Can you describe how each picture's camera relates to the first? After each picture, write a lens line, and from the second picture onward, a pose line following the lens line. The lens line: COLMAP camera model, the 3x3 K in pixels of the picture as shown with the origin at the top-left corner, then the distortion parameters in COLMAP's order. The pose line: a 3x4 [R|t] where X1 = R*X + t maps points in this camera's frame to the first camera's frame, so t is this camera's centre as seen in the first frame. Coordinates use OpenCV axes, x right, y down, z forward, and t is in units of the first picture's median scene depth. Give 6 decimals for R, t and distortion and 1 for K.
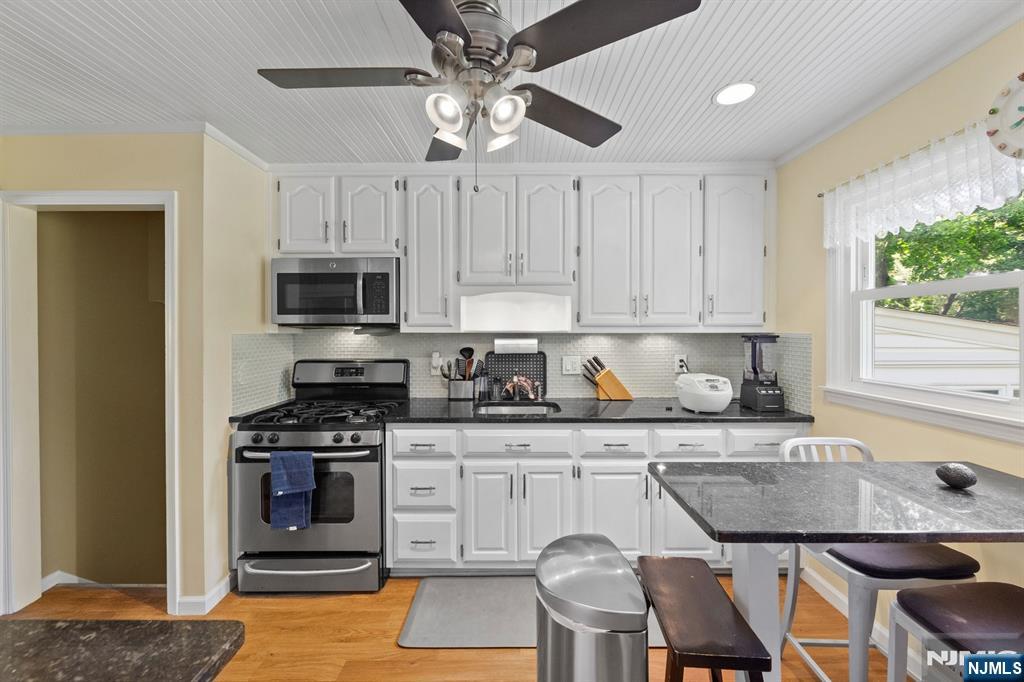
lens RADIAL K [[410.2, 0, 514.8], [0, 410.2, 332.3], [0, 0, 1]] dist [-0.003073, -0.000473]
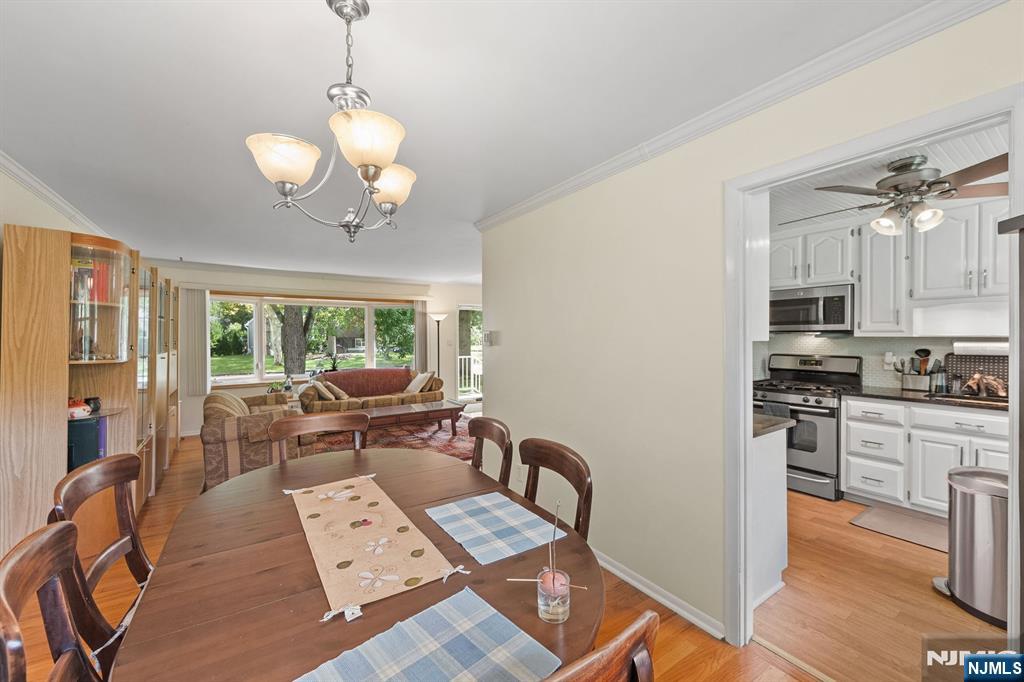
lens RADIAL K [[405.4, 0, 511.0], [0, 405.4, 339.3], [0, 0, 1]] dist [0.000603, -0.000159]
pose [[0.558455, 0.009068, -0.829485, 0.220503], [-0.003058, 0.999956, 0.008873, 0.001643], [0.829529, -0.002419, 0.558458, -0.765213]]
